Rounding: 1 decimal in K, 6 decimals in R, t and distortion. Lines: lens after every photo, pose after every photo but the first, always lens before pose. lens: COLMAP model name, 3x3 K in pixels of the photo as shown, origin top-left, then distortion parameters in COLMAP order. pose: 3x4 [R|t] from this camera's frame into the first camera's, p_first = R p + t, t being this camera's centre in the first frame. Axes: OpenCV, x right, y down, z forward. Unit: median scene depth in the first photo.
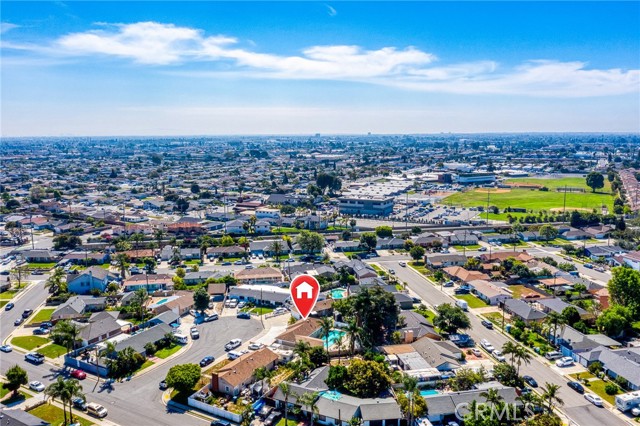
lens RADIAL K [[517.7, 0, 323.6], [0, 517.7, 203.5], [0, 0, 1]] dist [0.023213, -0.075369]
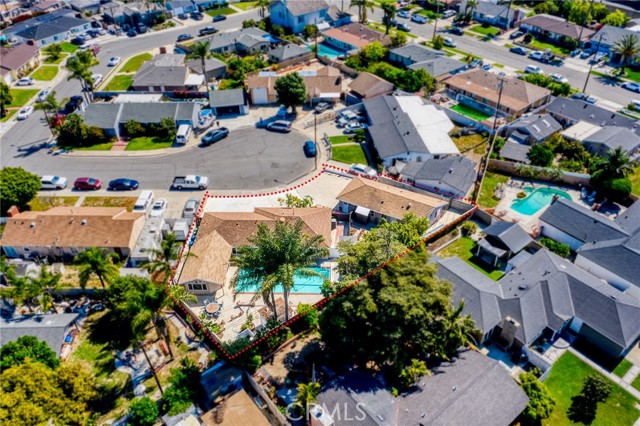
lens RADIAL K [[517.7, 0, 323.6], [0, 517.7, 203.5], [0, 0, 1]] dist [0.023213, -0.075369]
pose [[0.463121, 0.530396, -0.710070, 0.217215], [-0.111764, 0.829720, 0.546876, -0.032019], [0.879220, -0.173909, 0.443540, 0.576478]]
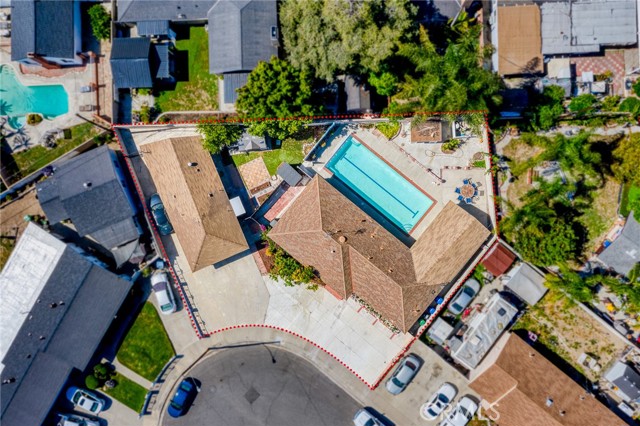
lens RADIAL K [[517.7, 0, 323.6], [0, 517.7, 203.5], [0, 0, 1]] dist [0.023213, -0.075369]
pose [[0.169408, -0.985511, 0.008310, -0.007862], [0.168974, 0.037352, 0.984912, -0.091211], [-0.970952, -0.165448, 0.172854, 0.664918]]
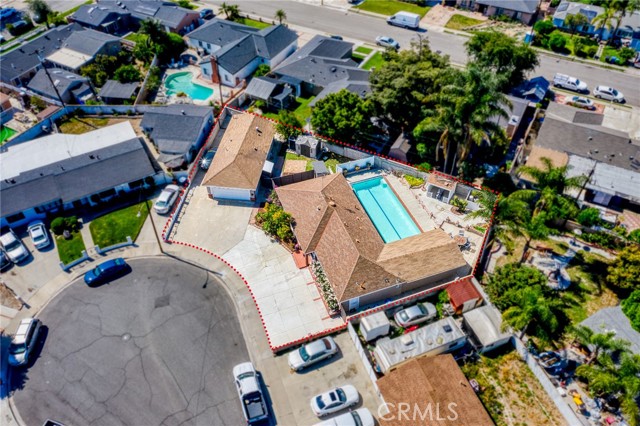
lens RADIAL K [[517.7, 0, 323.6], [0, 517.7, 203.5], [0, 0, 1]] dist [0.023213, -0.075369]
pose [[0.647326, -0.531876, 0.545964, -0.172288], [0.117099, 0.777180, 0.618287, -0.010004], [-0.753164, -0.336301, 0.565371, 0.546353]]
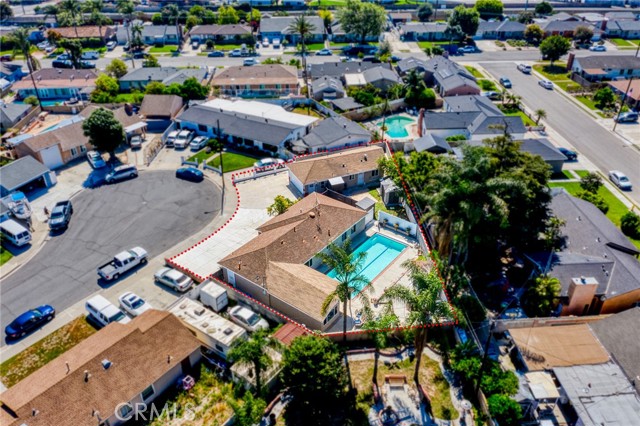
lens RADIAL K [[517.7, 0, 323.6], [0, 517.7, 203.5], [0, 0, 1]] dist [0.023213, -0.075369]
pose [[0.990583, 0.074727, -0.114720, 0.016274], [-0.024595, 0.921408, 0.387818, 0.044039], [0.134684, -0.381345, 0.914569, 0.443395]]
